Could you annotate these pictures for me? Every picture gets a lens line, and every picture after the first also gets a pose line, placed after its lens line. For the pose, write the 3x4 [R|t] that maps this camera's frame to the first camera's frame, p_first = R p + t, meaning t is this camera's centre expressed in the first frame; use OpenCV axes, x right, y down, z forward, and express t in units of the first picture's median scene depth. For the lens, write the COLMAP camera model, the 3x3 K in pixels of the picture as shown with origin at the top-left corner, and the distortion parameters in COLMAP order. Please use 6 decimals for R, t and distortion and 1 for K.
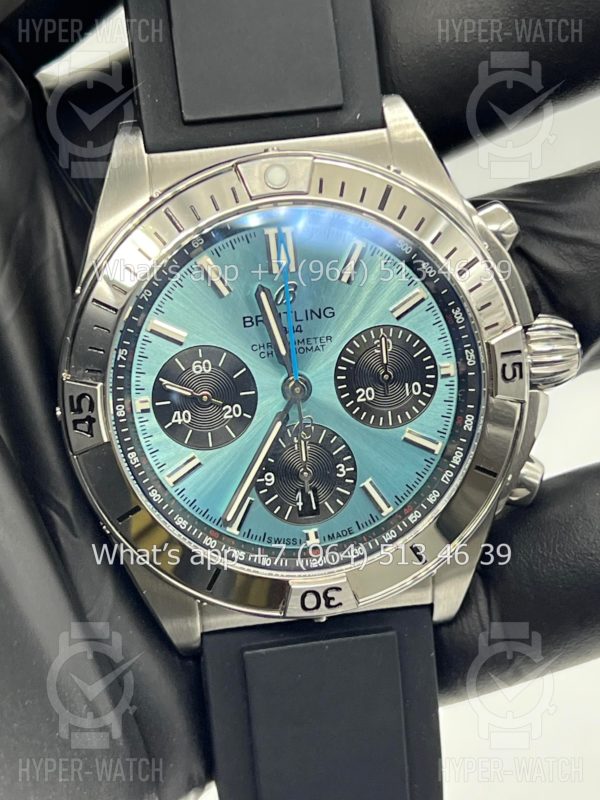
lens RADIAL K [[1829.3, 0, 296.1], [0, 1829.3, 397.5], [0, 0, 1]] dist [0.193847, 0.000000]
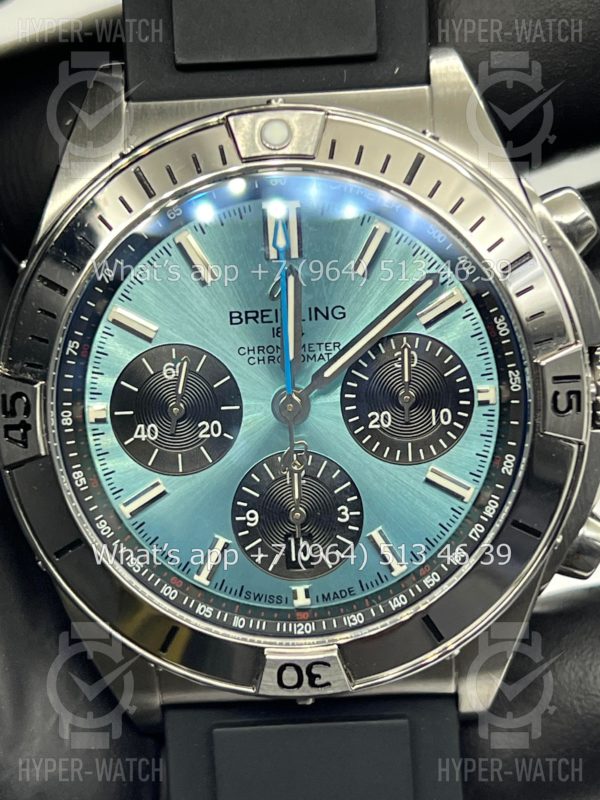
lens RADIAL K [[1829.3, 0, 298.0], [0, 1829.3, 398.6], [0, 0, 1]] dist [0.193847, 0.000000]
pose [[0.990177, 0.065772, -0.123384, 0.100208], [-0.069582, 0.997216, -0.026822, 0.012925], [0.121277, 0.035144, 0.991996, 0.214635]]
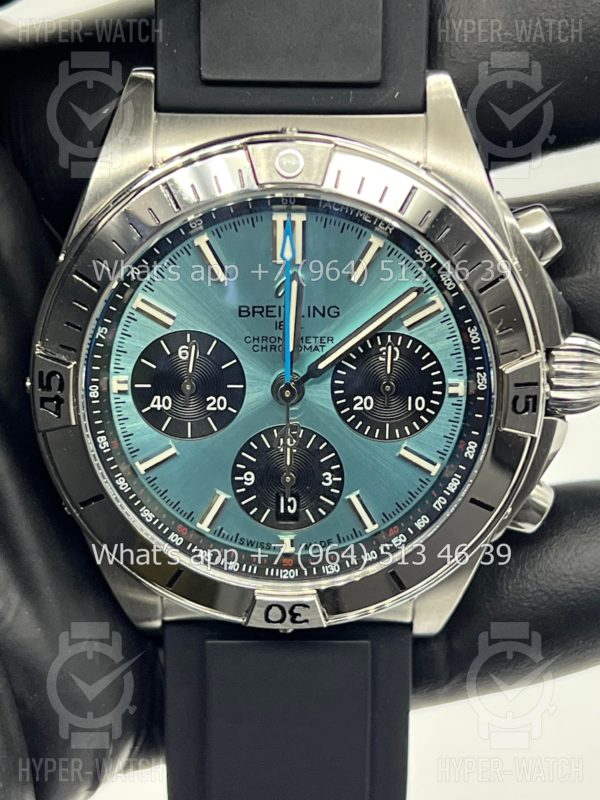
lens RADIAL K [[1829.3, 0, 296.5], [0, 1829.3, 395.9], [0, 0, 1]] dist [0.193847, 0.000000]
pose [[0.988221, 0.135937, -0.070282, 0.069061], [-0.123706, 0.979974, 0.156035, -0.144713], [0.090085, -0.145503, 0.985248, 0.096163]]
